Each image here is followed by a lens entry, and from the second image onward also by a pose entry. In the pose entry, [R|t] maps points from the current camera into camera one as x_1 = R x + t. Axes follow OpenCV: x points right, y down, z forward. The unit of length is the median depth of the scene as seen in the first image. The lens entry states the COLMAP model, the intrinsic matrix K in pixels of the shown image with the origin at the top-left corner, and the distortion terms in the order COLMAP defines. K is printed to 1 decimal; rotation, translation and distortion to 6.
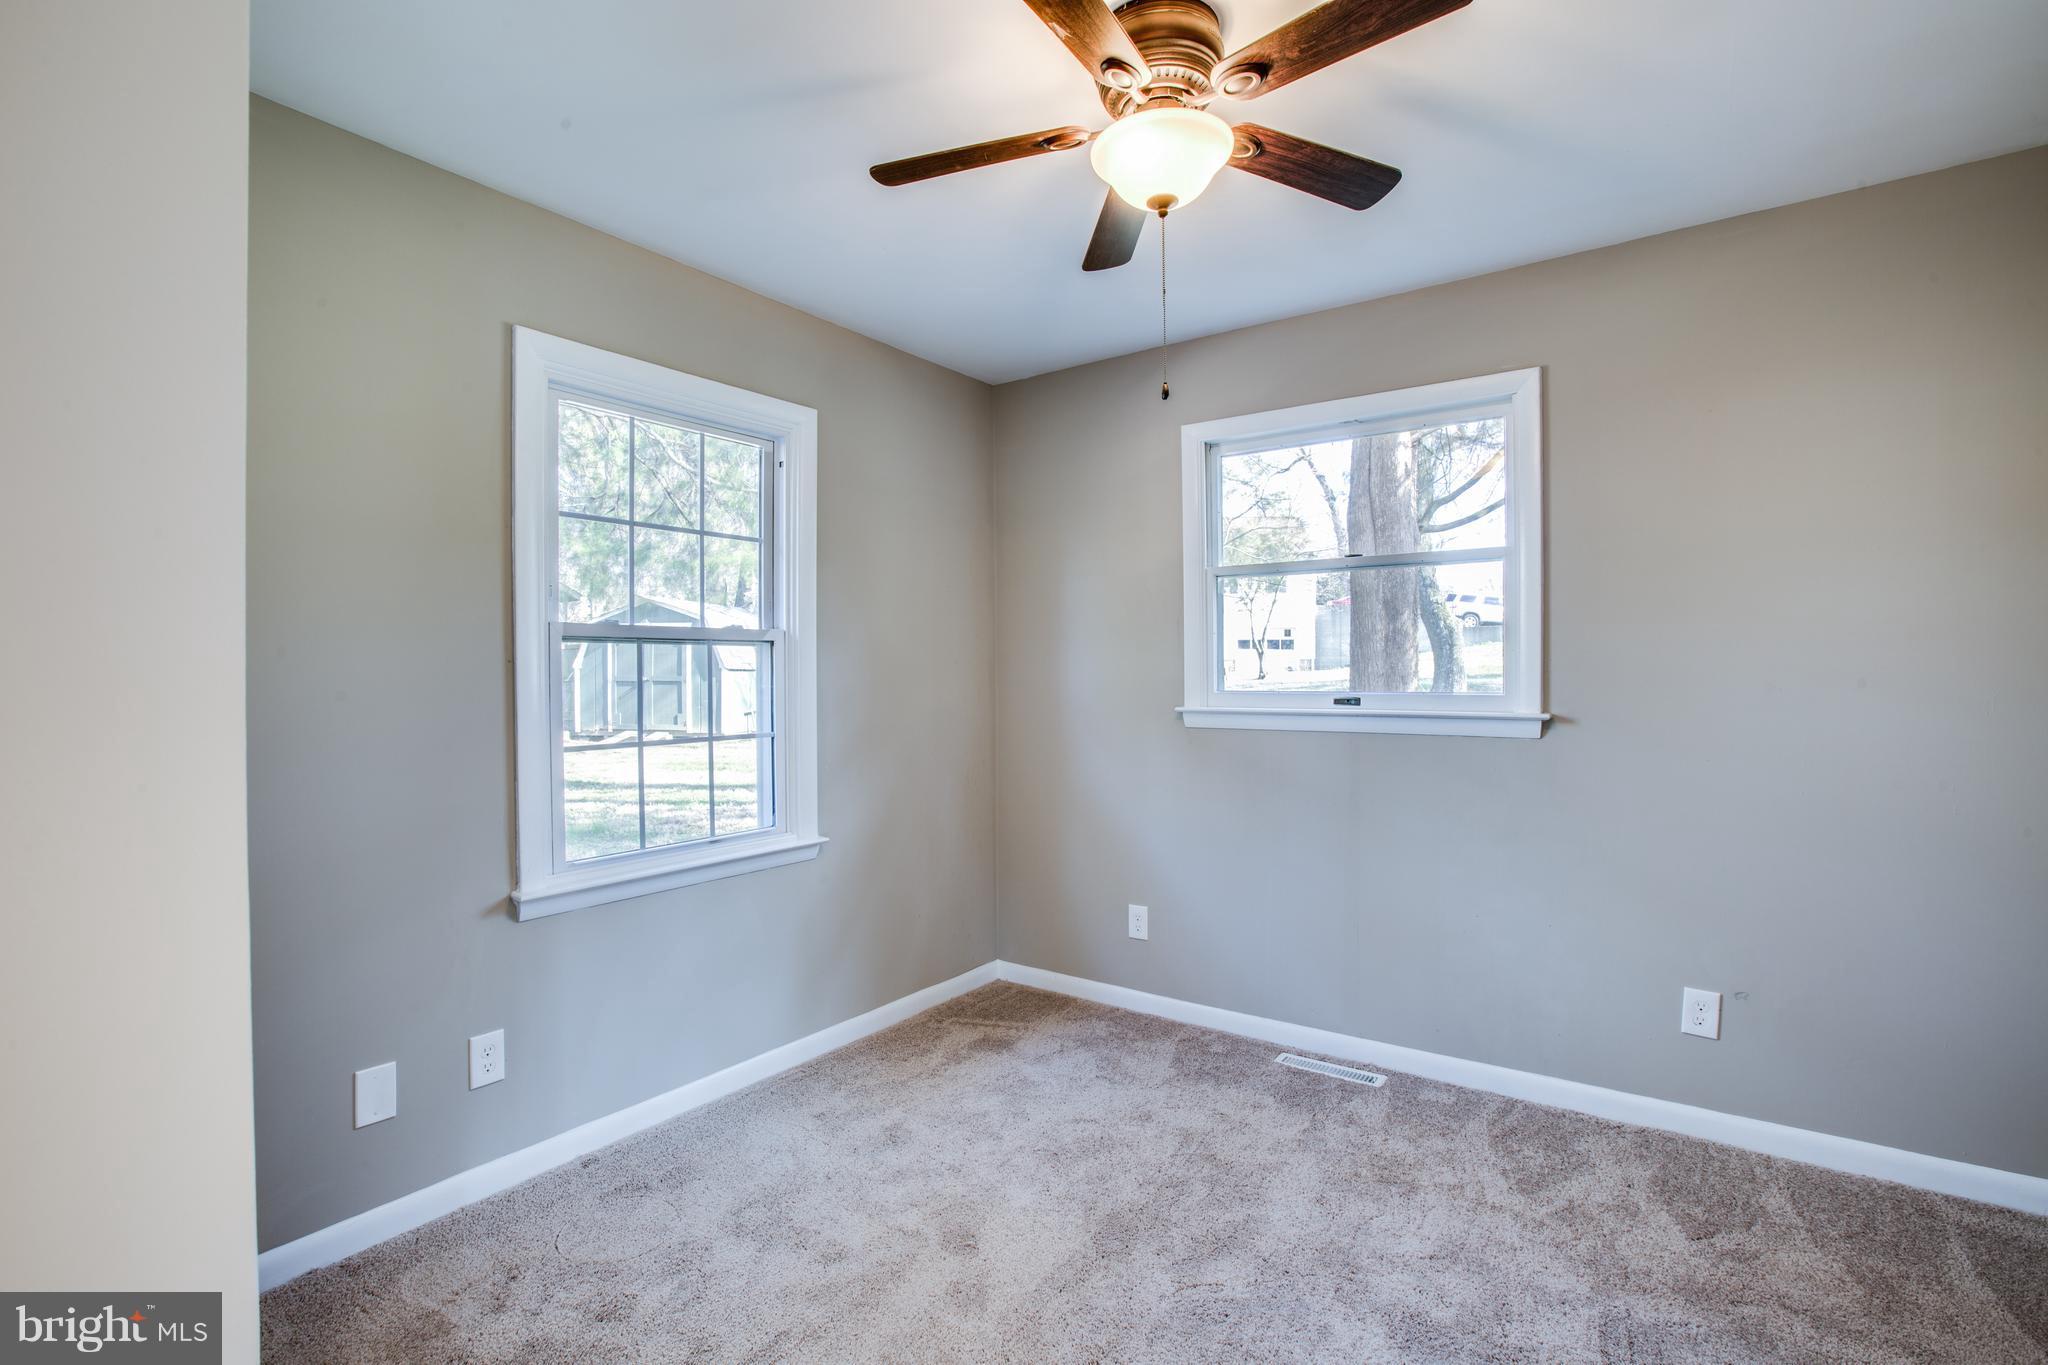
lens RADIAL K [[936.9, 0, 1010.7], [0, 936.9, 684.3], [0, 0, 1]] dist [-0.055523, 0.018206]
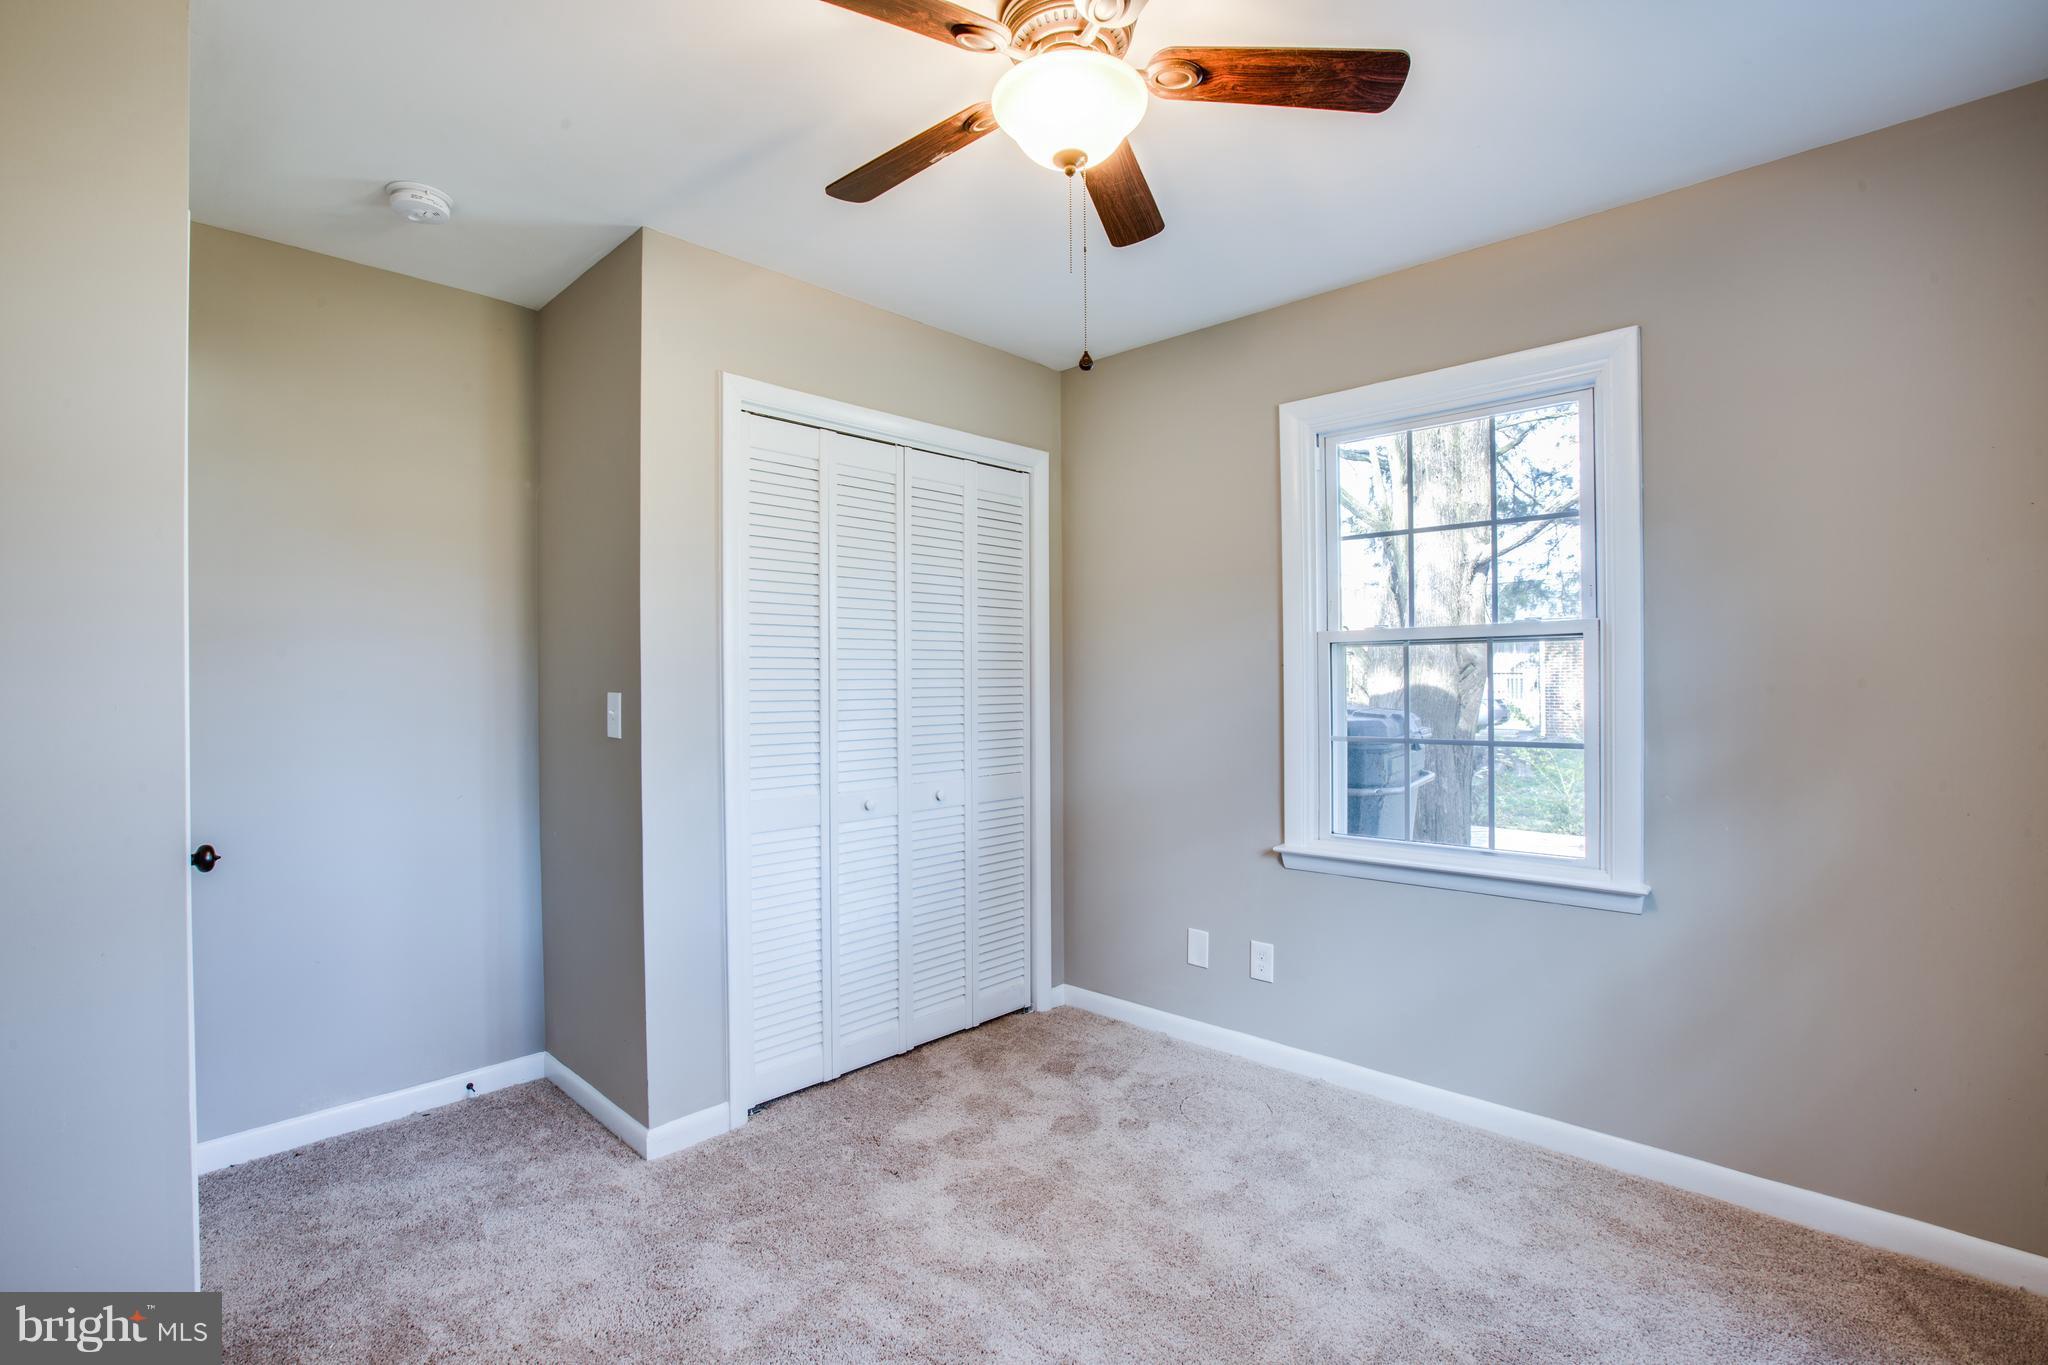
lens RADIAL K [[936.9, 0, 1010.7], [0, 936.9, 684.3], [0, 0, 1]] dist [-0.055523, 0.018206]
pose [[-0.138719, 0.004434, -0.990322, 0.716688], [-0.004527, 0.999977, 0.005111, -0.002339], [0.990321, 0.005192, -0.138696, 0.709277]]
